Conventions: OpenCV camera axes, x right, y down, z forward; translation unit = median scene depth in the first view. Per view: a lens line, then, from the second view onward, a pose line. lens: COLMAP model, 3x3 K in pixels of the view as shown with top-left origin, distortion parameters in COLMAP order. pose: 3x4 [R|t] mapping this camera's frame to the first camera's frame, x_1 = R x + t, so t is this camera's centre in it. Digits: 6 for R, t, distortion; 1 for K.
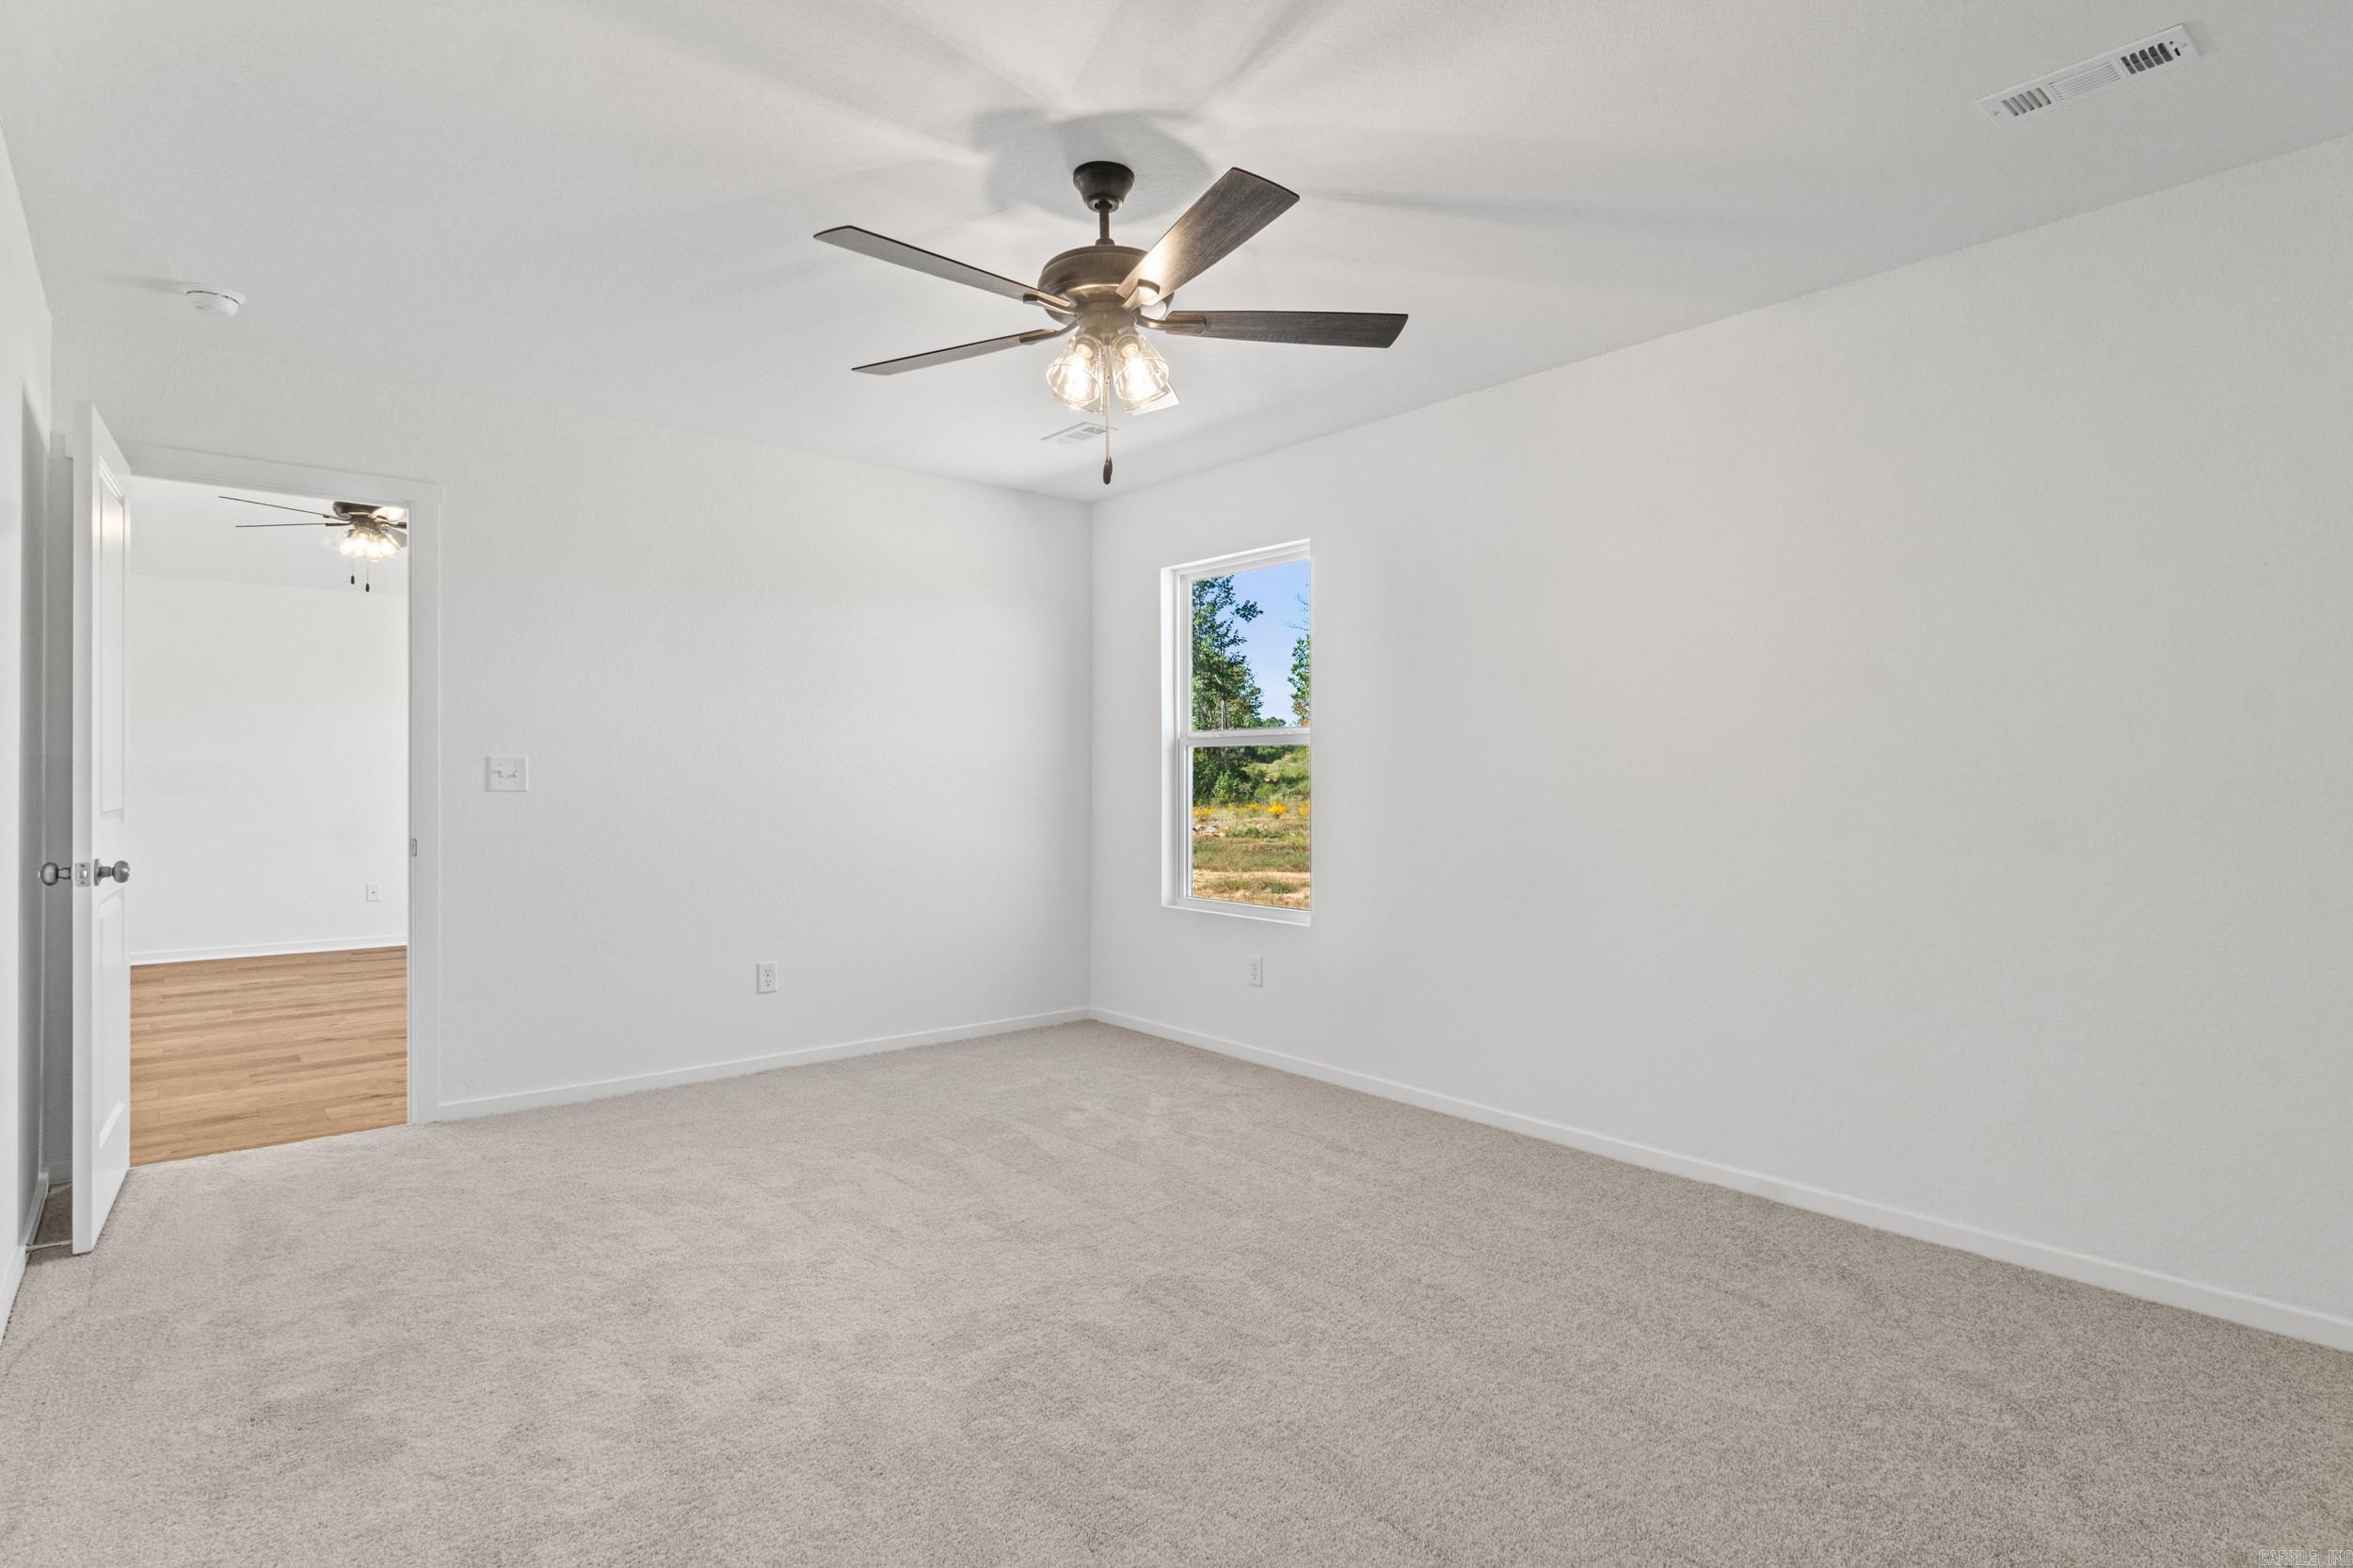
lens RADIAL K [[1202.3, 0, 1157.8], [0, 1202.3, 784.9], [0, 0, 1]] dist [-0.004457, -0.000118]
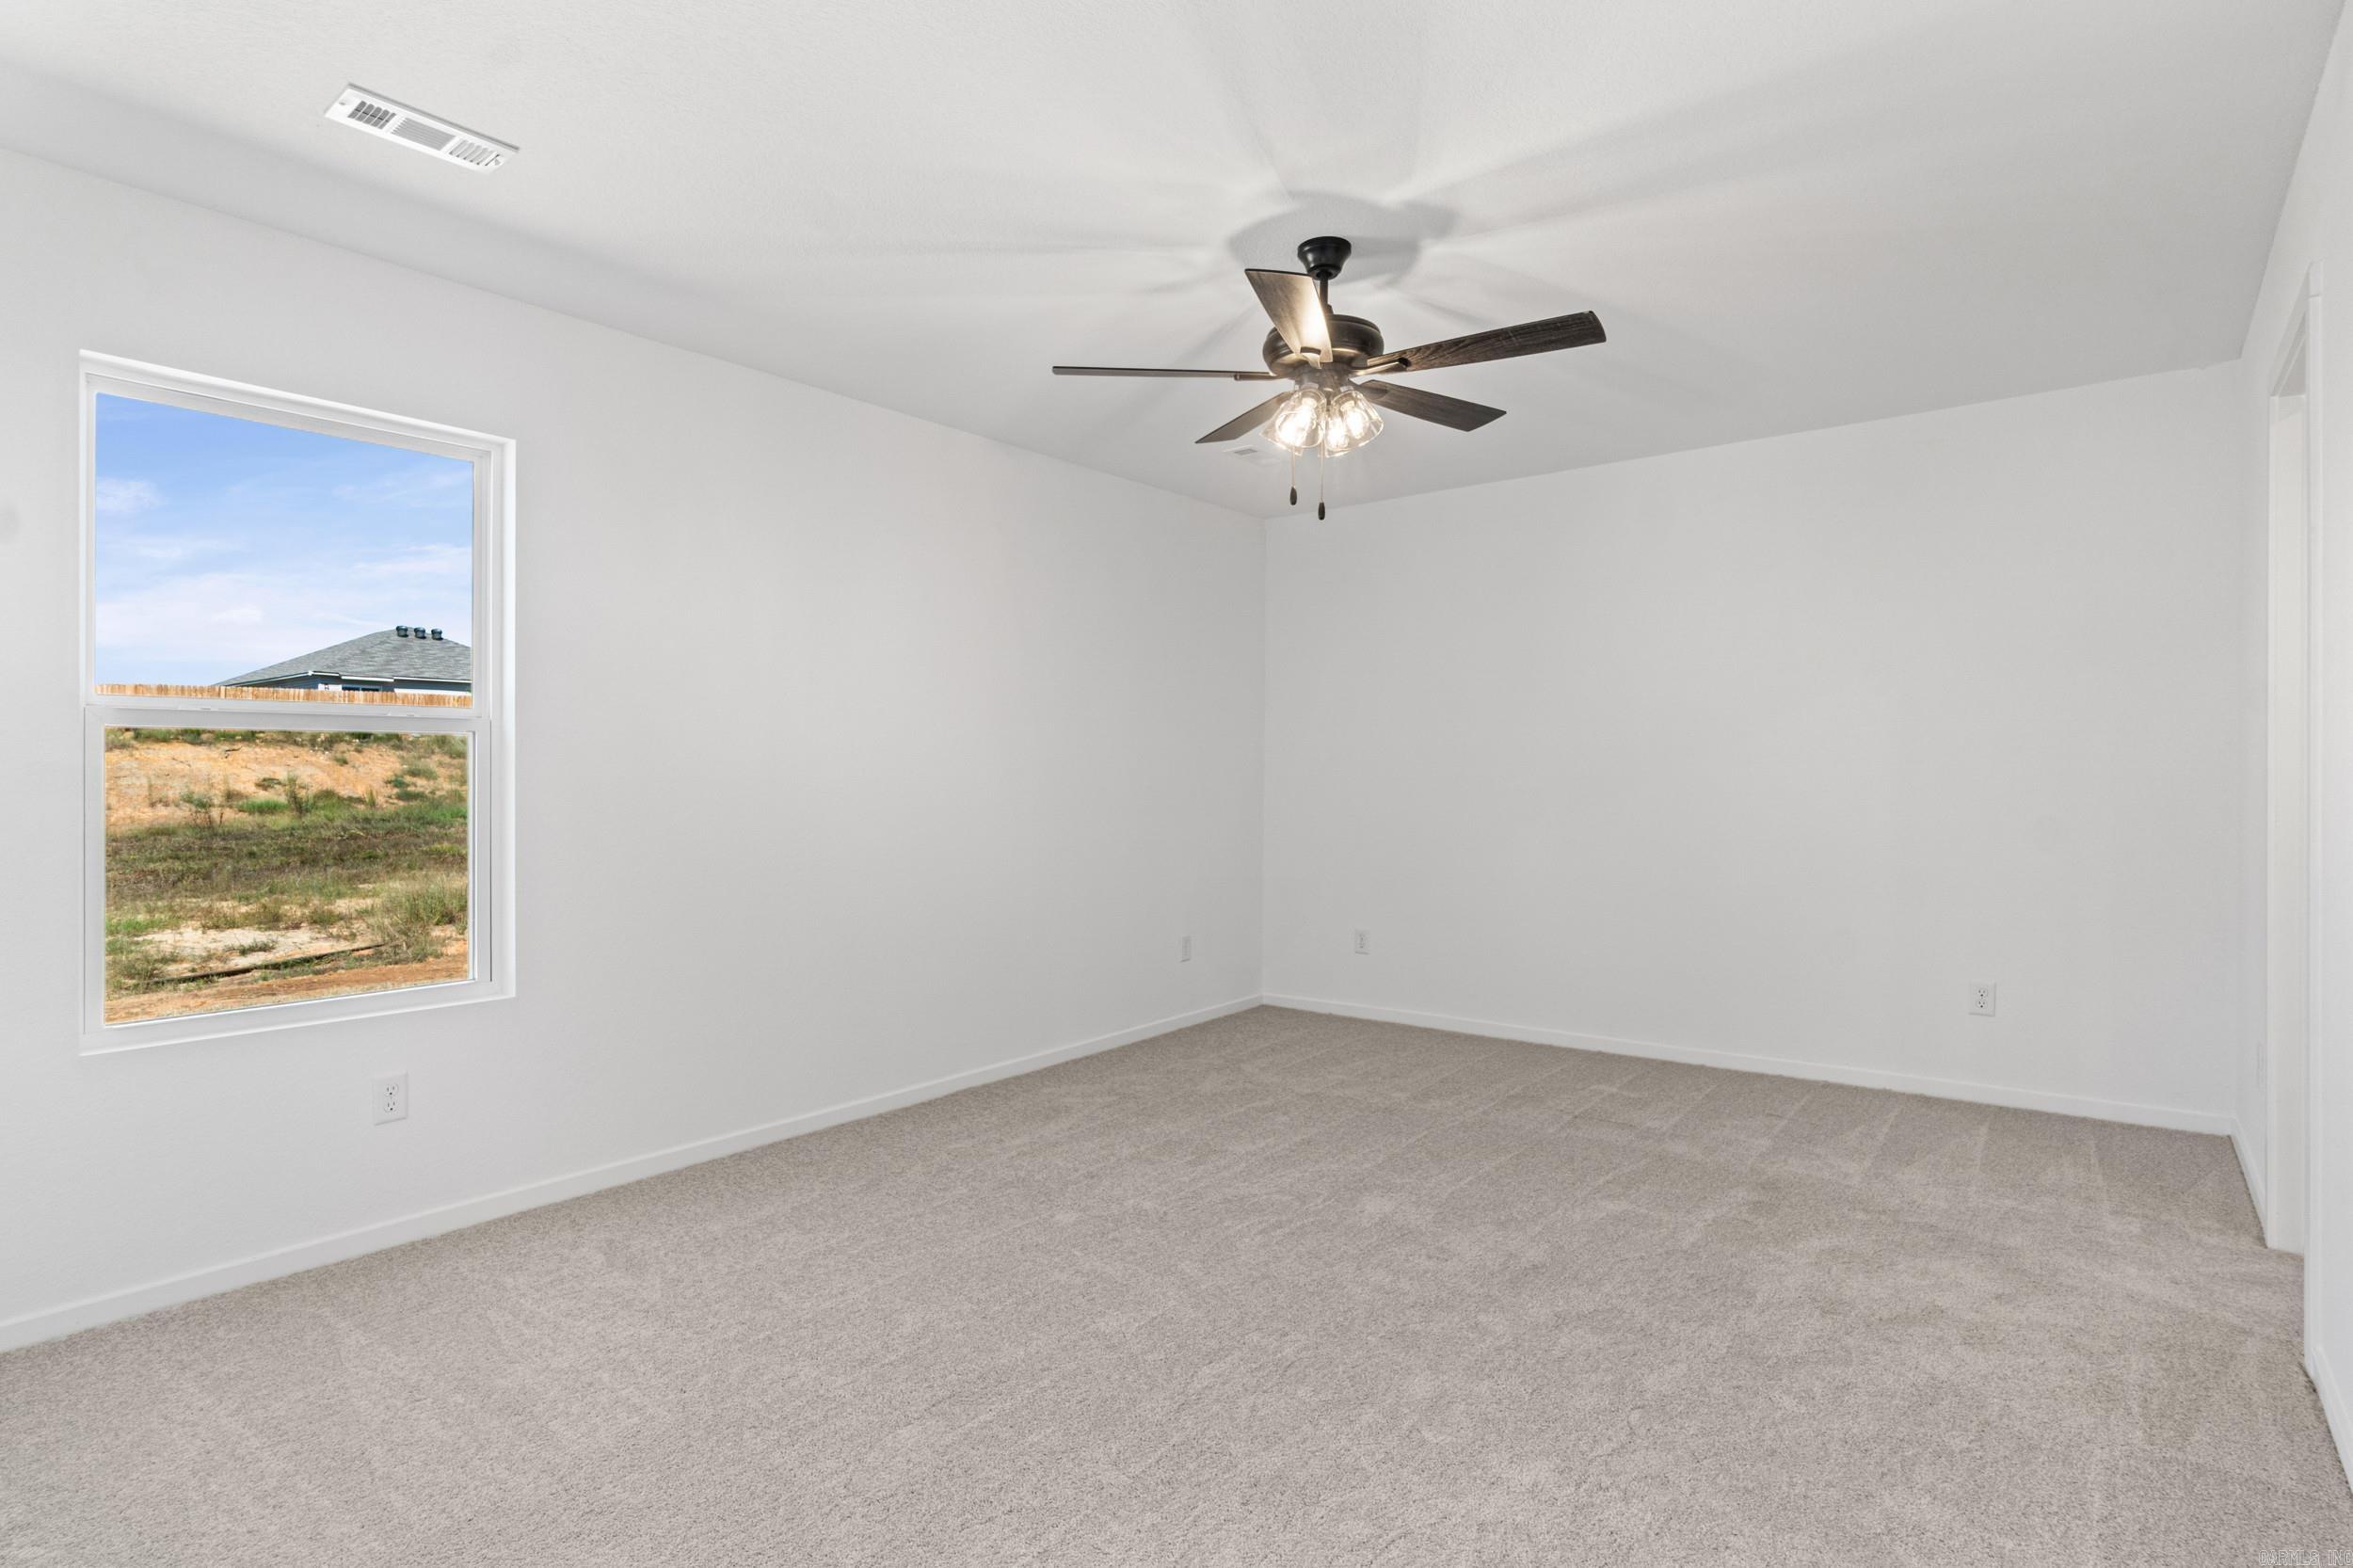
lens RADIAL K [[1202.3, 0, 1157.8], [0, 1202.3, 784.9], [0, 0, 1]] dist [-0.004457, -0.000118]
pose [[-0.205432, -0.001645, 0.978670, -1.052777], [0.006353, 0.999975, 0.003014, -0.002769], [-0.978651, 0.006836, -0.205417, 1.298584]]
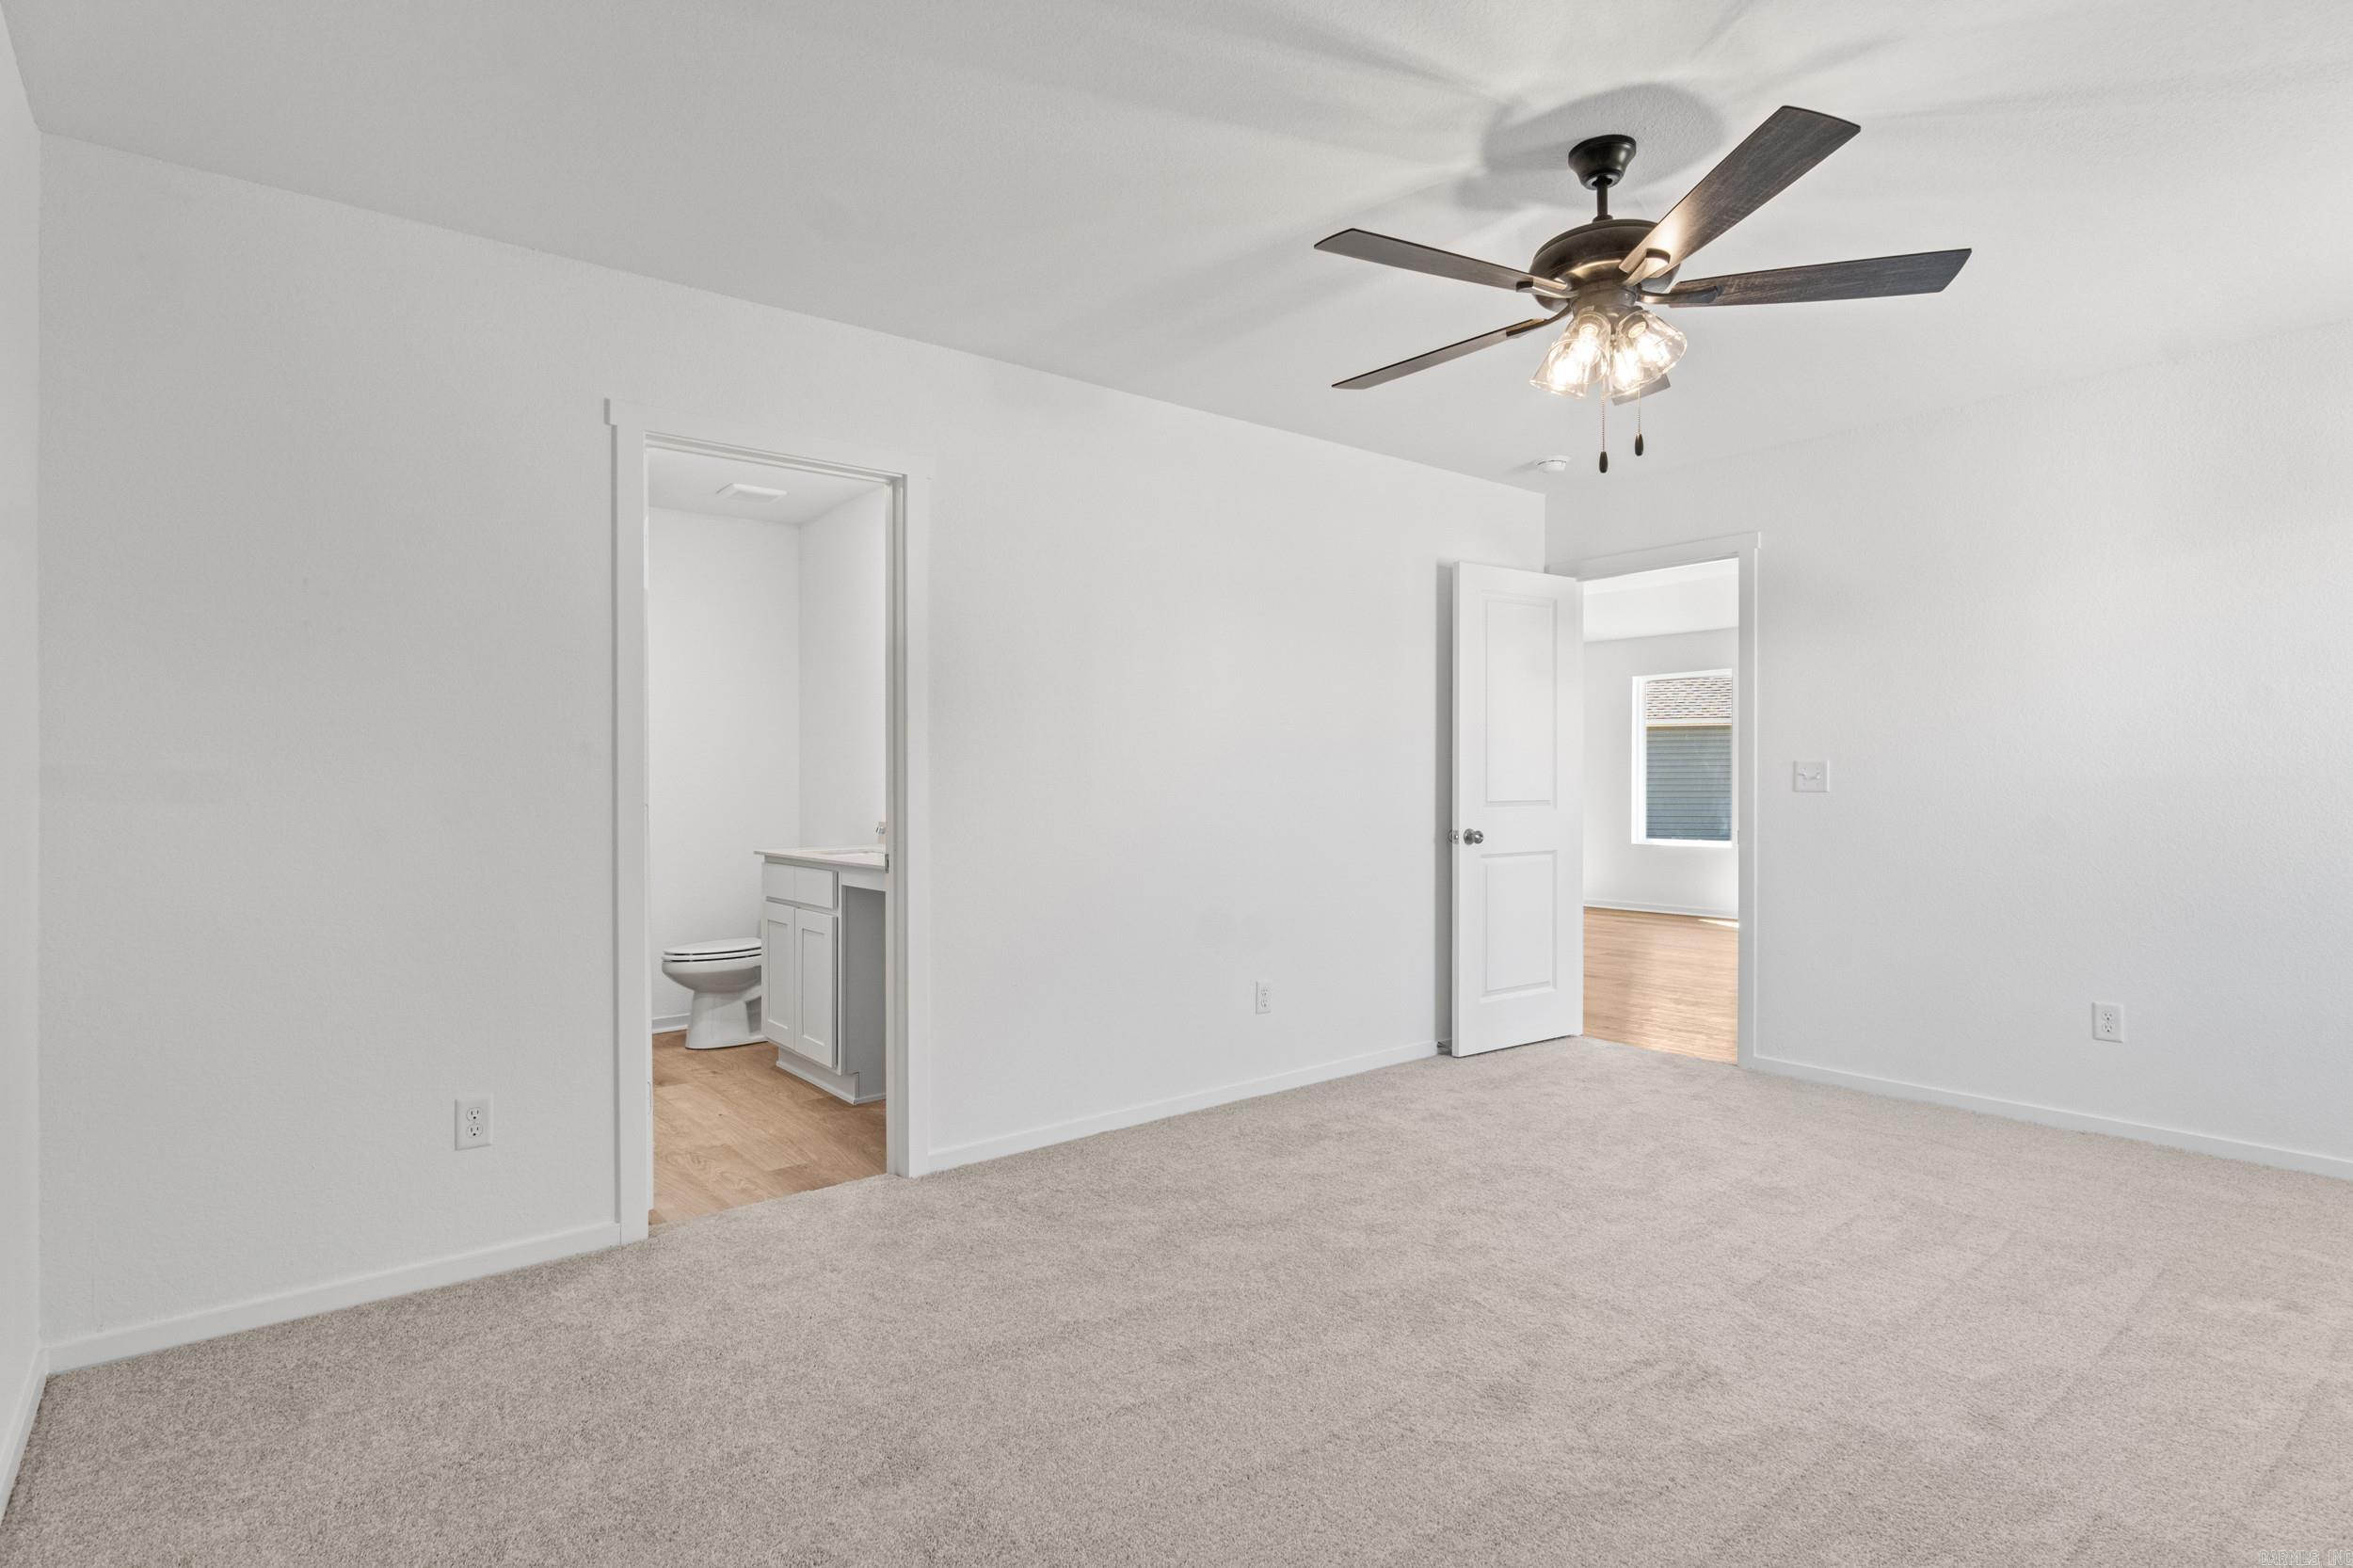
lens RADIAL K [[1202.3, 0, 1157.8], [0, 1202.3, 784.9], [0, 0, 1]] dist [-0.004457, -0.000118]
pose [[-0.030384, 0.003455, -0.999532, 0.857188], [-0.000517, 0.999994, 0.003473, -0.006790], [0.999538, 0.000622, -0.030382, 0.631130]]
